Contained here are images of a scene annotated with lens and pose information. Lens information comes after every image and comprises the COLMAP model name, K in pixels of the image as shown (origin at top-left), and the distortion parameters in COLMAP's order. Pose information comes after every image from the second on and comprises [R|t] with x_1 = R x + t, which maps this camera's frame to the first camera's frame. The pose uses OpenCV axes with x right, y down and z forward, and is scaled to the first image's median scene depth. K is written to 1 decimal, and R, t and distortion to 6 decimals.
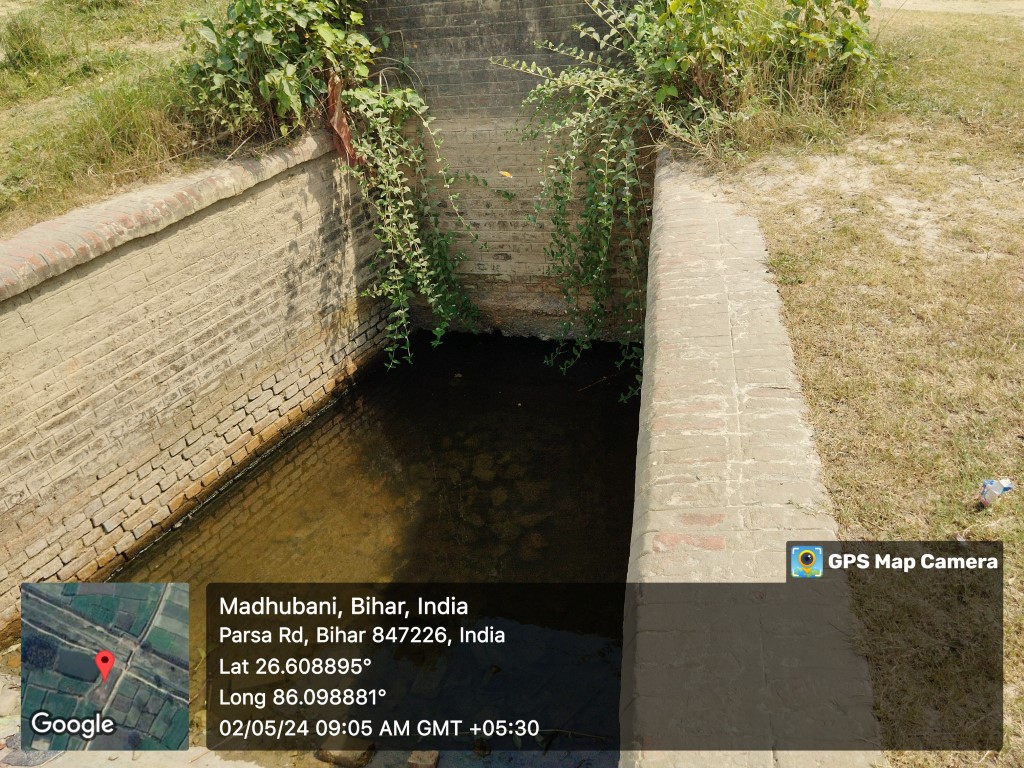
lens RADIAL K [[845.9, 0, 511.2], [0, 845.9, 379.7], [0, 0, 1]] dist [0.045725, -0.123945]
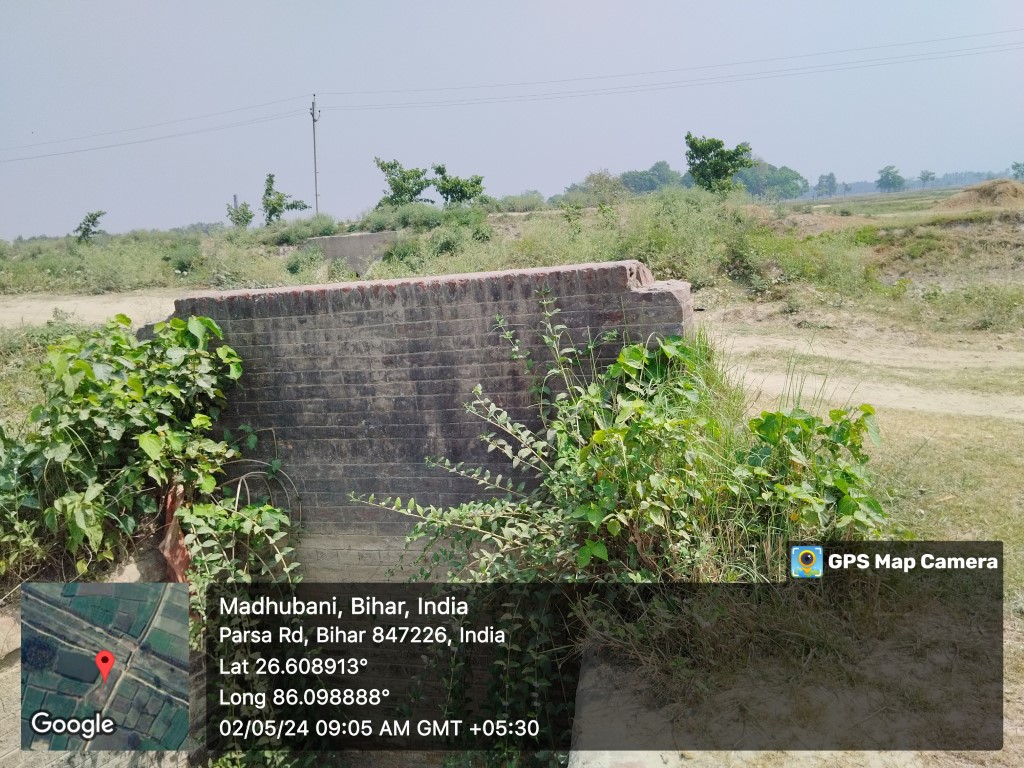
lens RADIAL K [[845.9, 0, 514.0], [0, 845.9, 382.0], [0, 0, 1]] dist [0.045725, -0.123945]
pose [[0.999520, 0.017566, 0.025506, 0.086380], [-0.007569, 0.937166, -0.348802, -0.198957], [-0.030031, 0.348441, 0.936849, 0.260724]]
